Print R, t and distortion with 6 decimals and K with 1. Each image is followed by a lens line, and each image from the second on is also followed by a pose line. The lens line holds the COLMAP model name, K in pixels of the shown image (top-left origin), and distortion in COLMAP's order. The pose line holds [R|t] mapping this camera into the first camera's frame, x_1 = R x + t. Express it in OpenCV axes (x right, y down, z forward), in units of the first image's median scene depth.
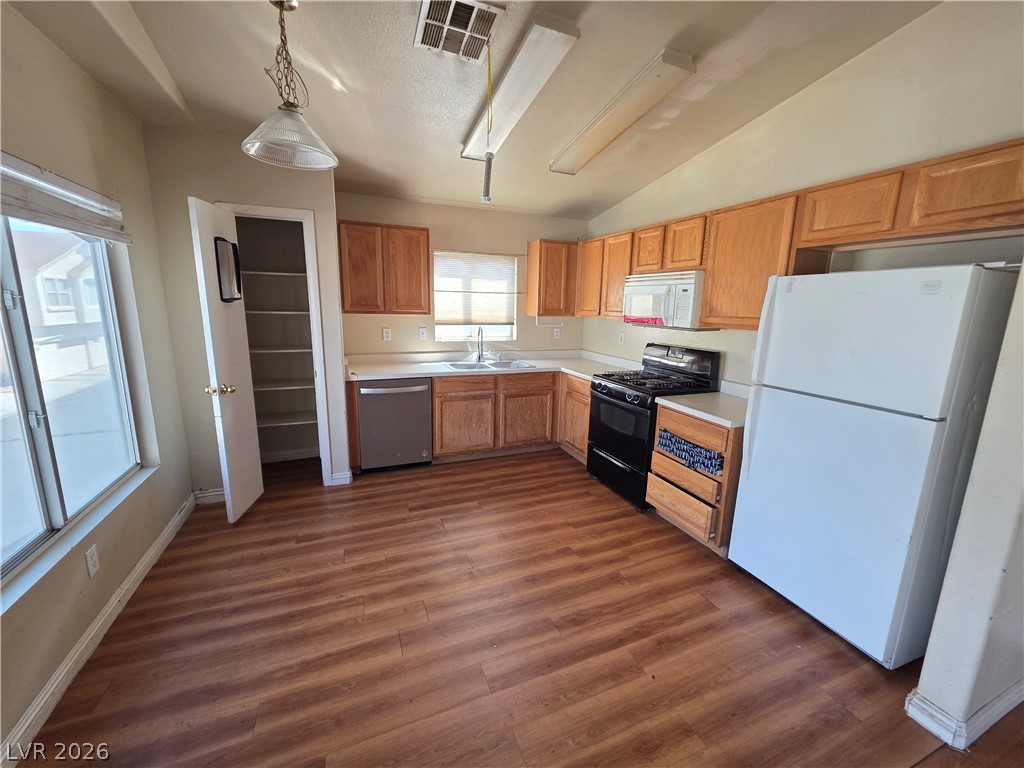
lens RADIAL K [[409.6, 0, 519.5], [0, 409.6, 380.9], [0, 0, 1]] dist [0.002145, -0.000561]
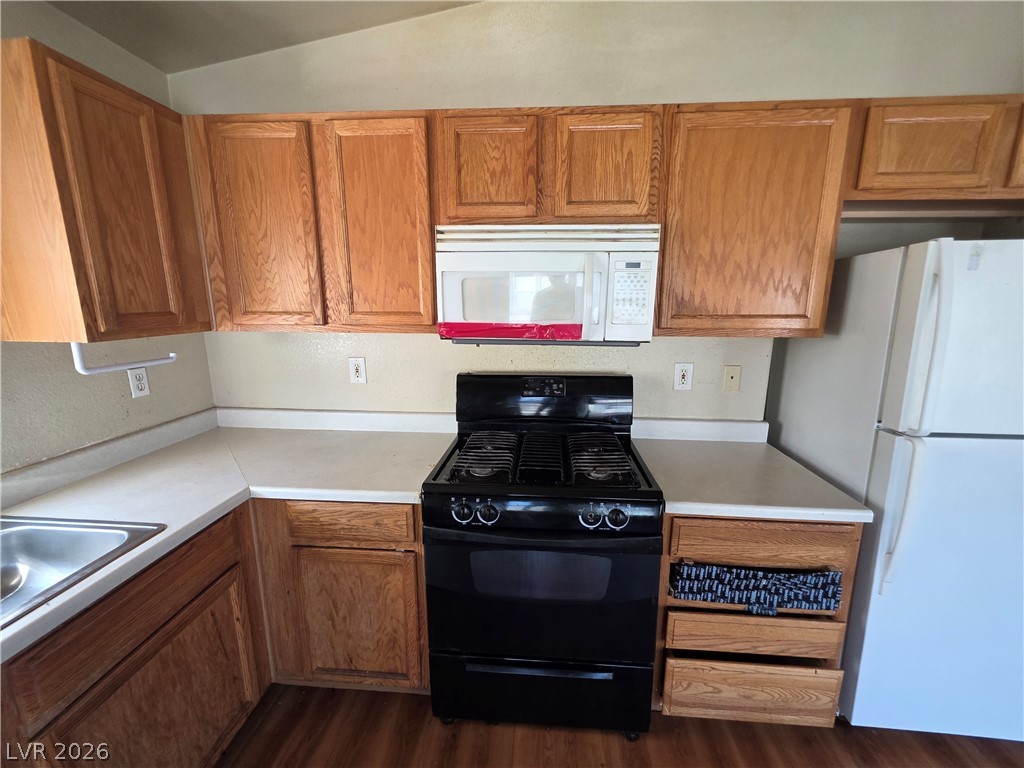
lens RADIAL K [[409.6, 0, 516.6], [0, 409.6, 383.5], [0, 0, 1]] dist [0.002145, -0.000561]
pose [[0.454612, -0.194759, 0.869136, -0.086905], [0.172387, 0.976590, 0.128668, -0.142253], [-0.873848, 0.091334, 0.477543, 0.754167]]
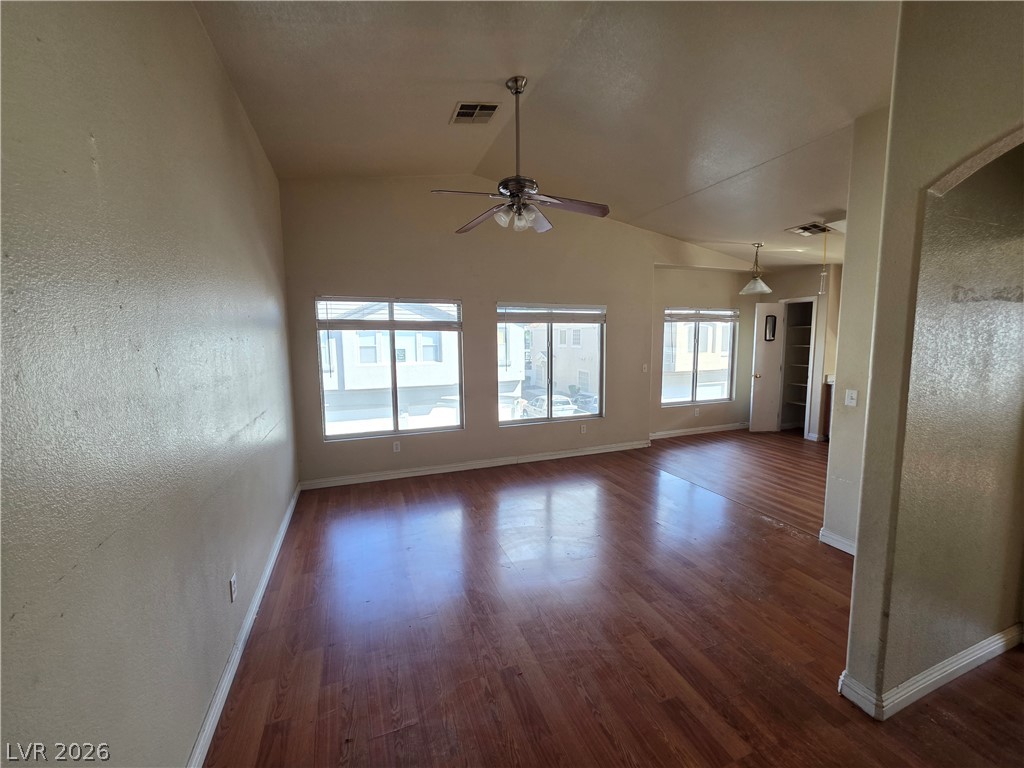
lens RADIAL K [[409.6, 0, 511.3], [0, 409.6, 379.9], [0, 0, 1]] dist [0.002145, -0.000561]
pose [[-0.029473, 0.082797, -0.996131, 1.337825], [-0.178833, 0.980047, 0.086751, 0.071465], [0.983438, 0.180698, -0.014078, -0.316422]]
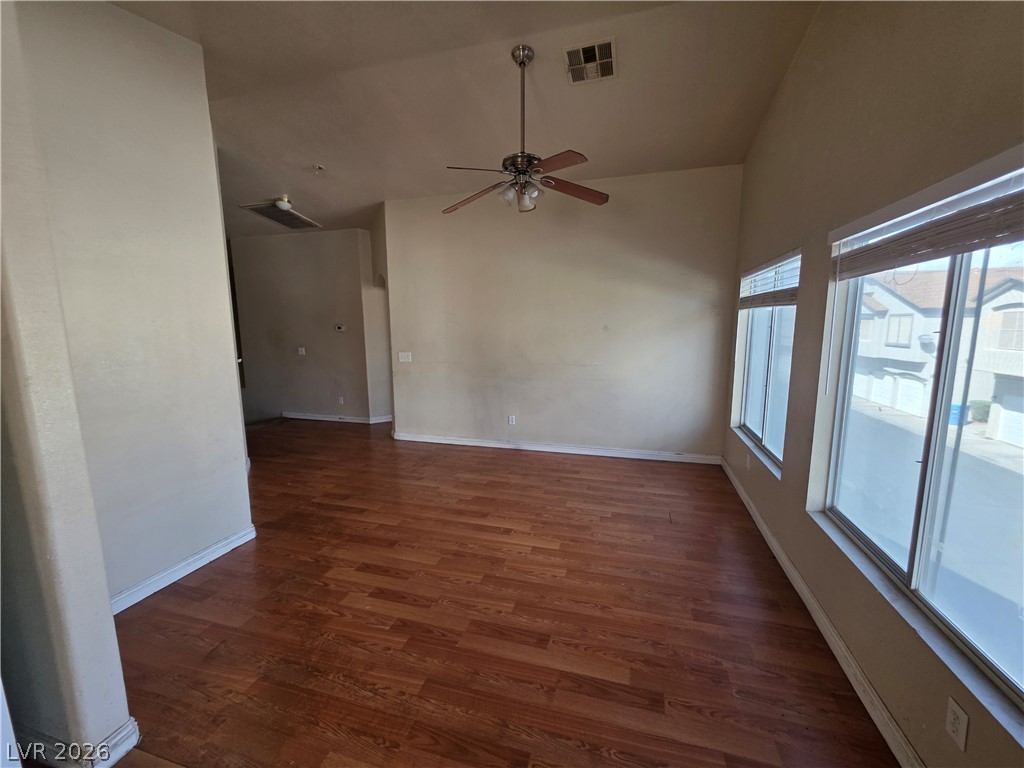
lens RADIAL K [[409.6, 0, 515.6], [0, 409.6, 385.2], [0, 0, 1]] dist [0.002145, -0.000561]
pose [[-0.777184, -0.107297, 0.620058, -0.088438], [0.106590, 0.948671, 0.297762, -0.068296], [-0.620180, 0.297508, -0.725855, 0.351093]]
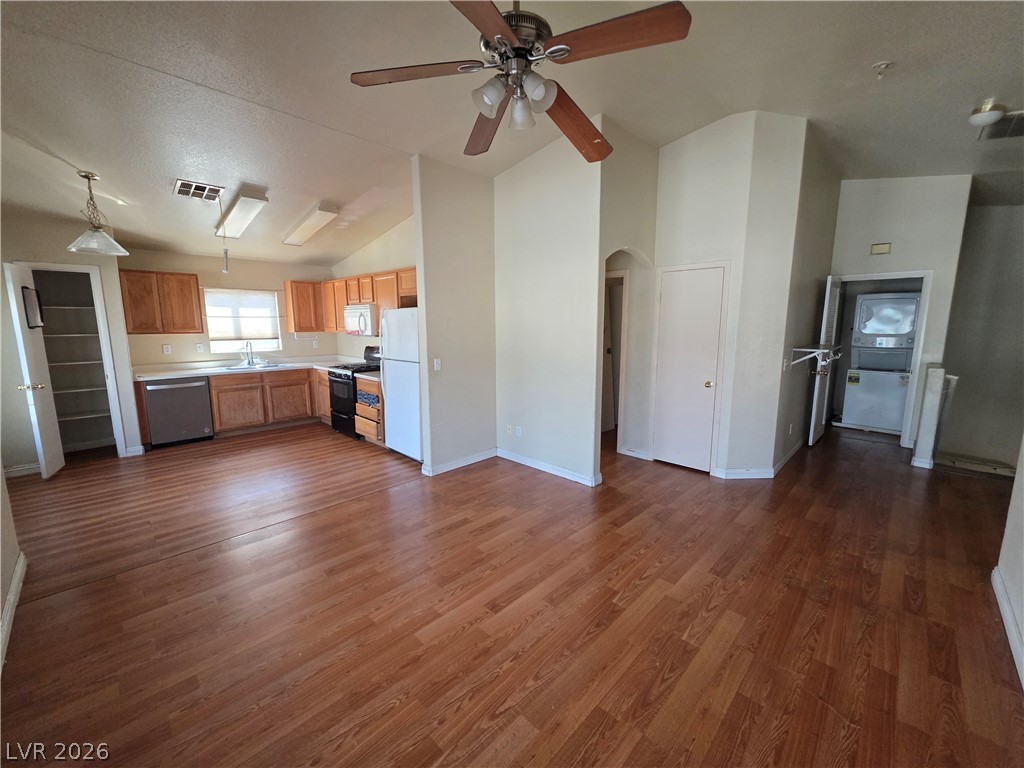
lens RADIAL K [[409.6, 0, 517.3], [0, 409.6, 382.1], [0, 0, 1]] dist [0.002145, -0.000561]
pose [[0.920031, -0.080374, 0.383513, 0.244214], [0.094718, 0.995330, -0.018630, 0.148198], [-0.380225, 0.053466, 0.923347, -0.784323]]
